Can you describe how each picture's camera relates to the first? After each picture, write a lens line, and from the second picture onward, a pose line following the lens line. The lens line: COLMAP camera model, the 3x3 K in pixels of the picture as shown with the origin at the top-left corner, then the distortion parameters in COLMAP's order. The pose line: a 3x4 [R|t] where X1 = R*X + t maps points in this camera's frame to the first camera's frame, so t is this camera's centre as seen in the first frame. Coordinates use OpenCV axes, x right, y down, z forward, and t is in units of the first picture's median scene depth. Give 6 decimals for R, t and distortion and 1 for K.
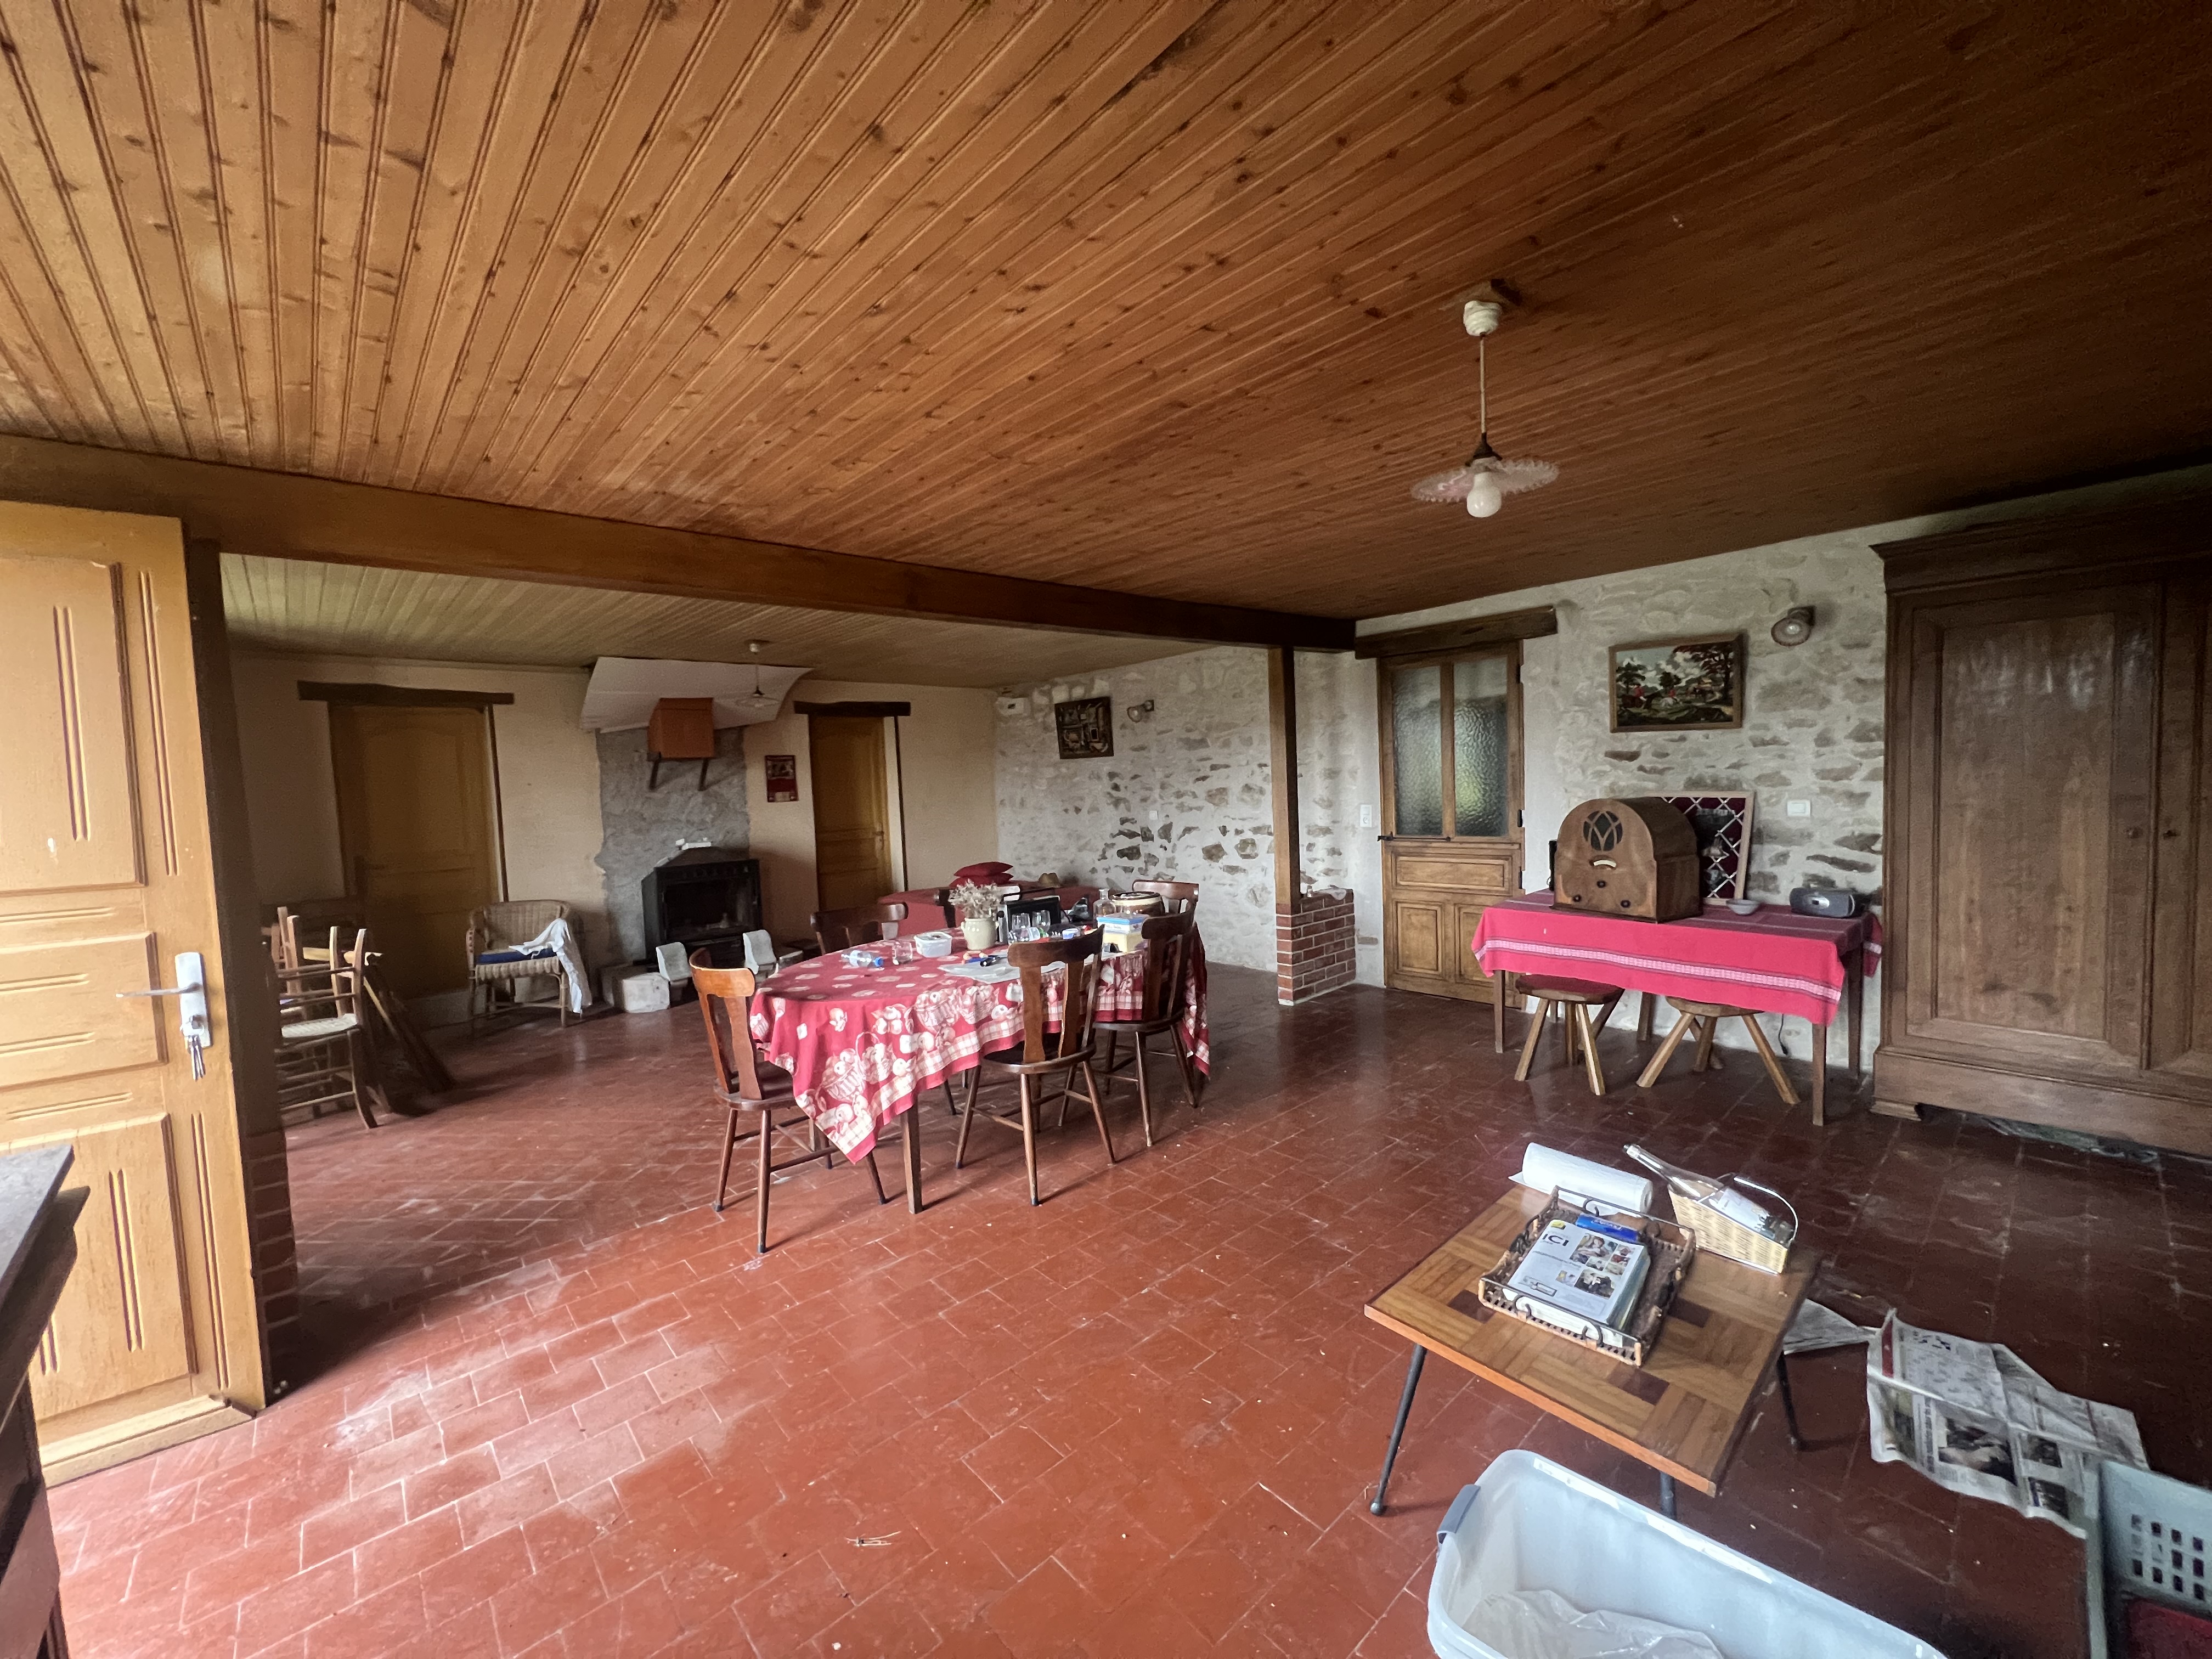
lens RADIAL K [[882.5, 0, 1103.4], [0, 882.5, 823.1], [0, 0, 1]] dist [0.000780, 0.000195]
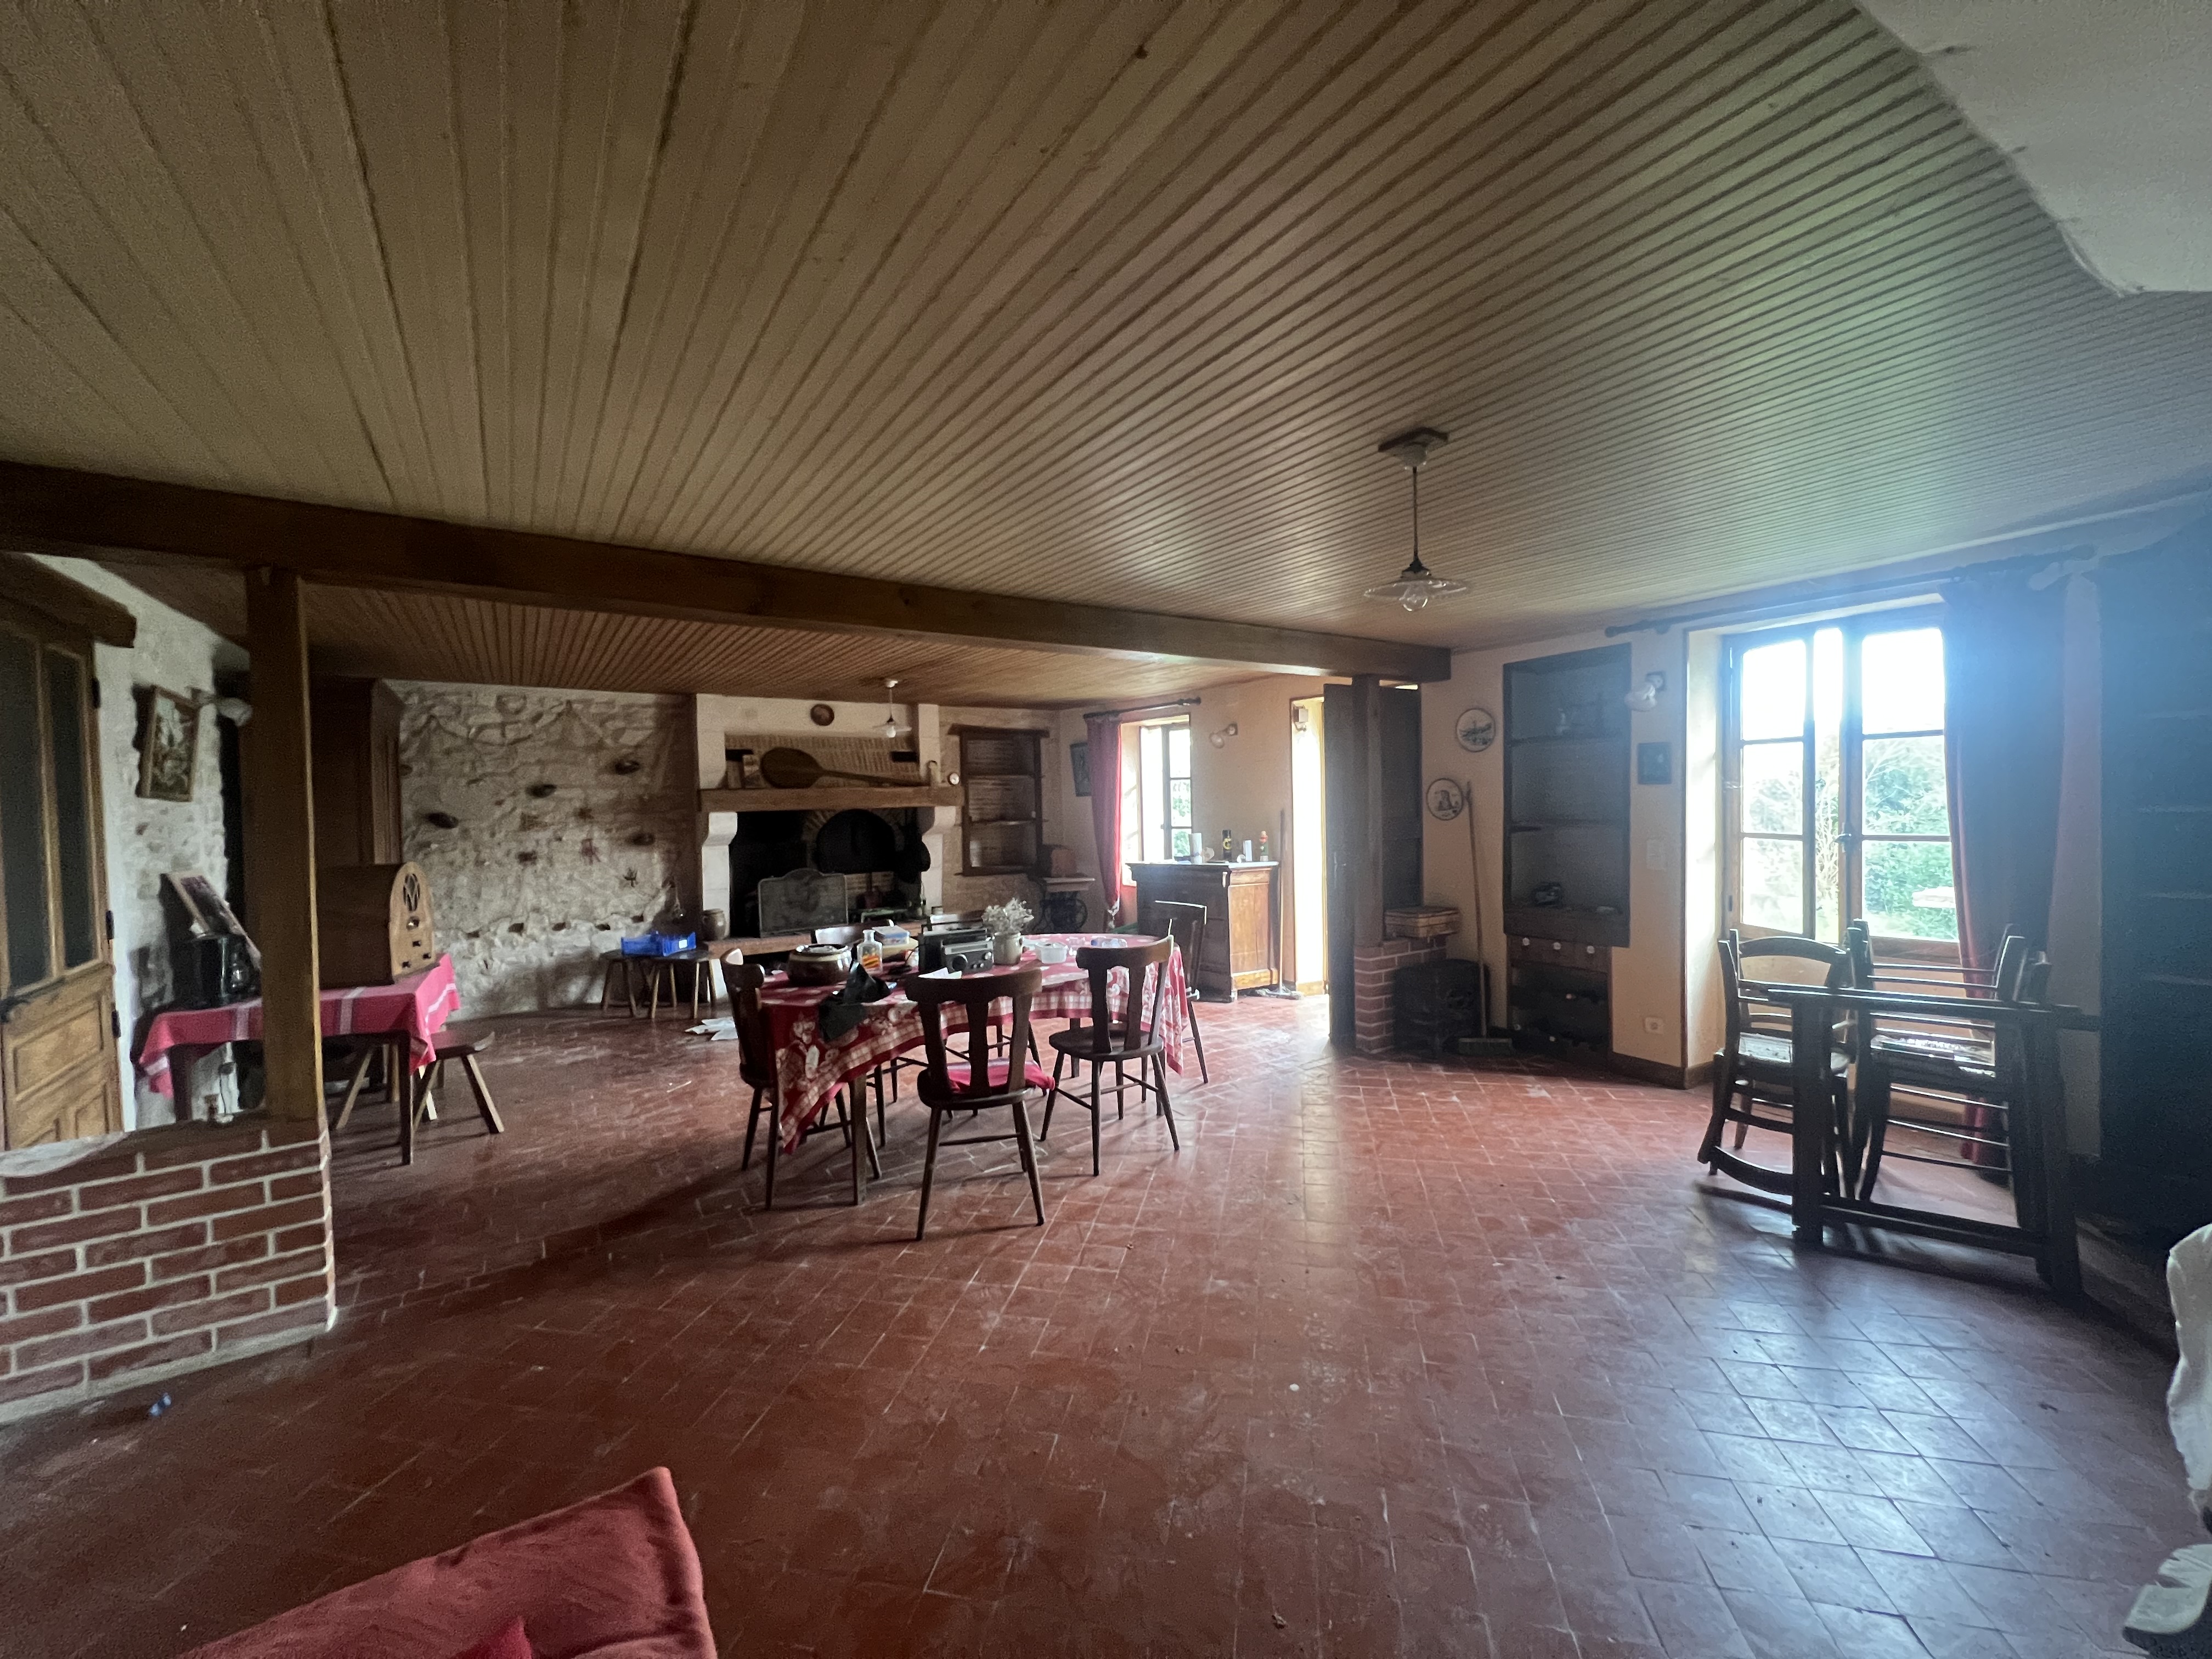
lens RADIAL K [[882.5, 0, 1103.4], [0, 882.5, 823.1], [0, 0, 1]] dist [0.000780, 0.000195]
pose [[-0.986912, 0.058989, 0.150081, -0.344919], [0.070983, 0.994590, 0.075849, -0.080991], [-0.144795, 0.085510, -0.985760, 1.643499]]
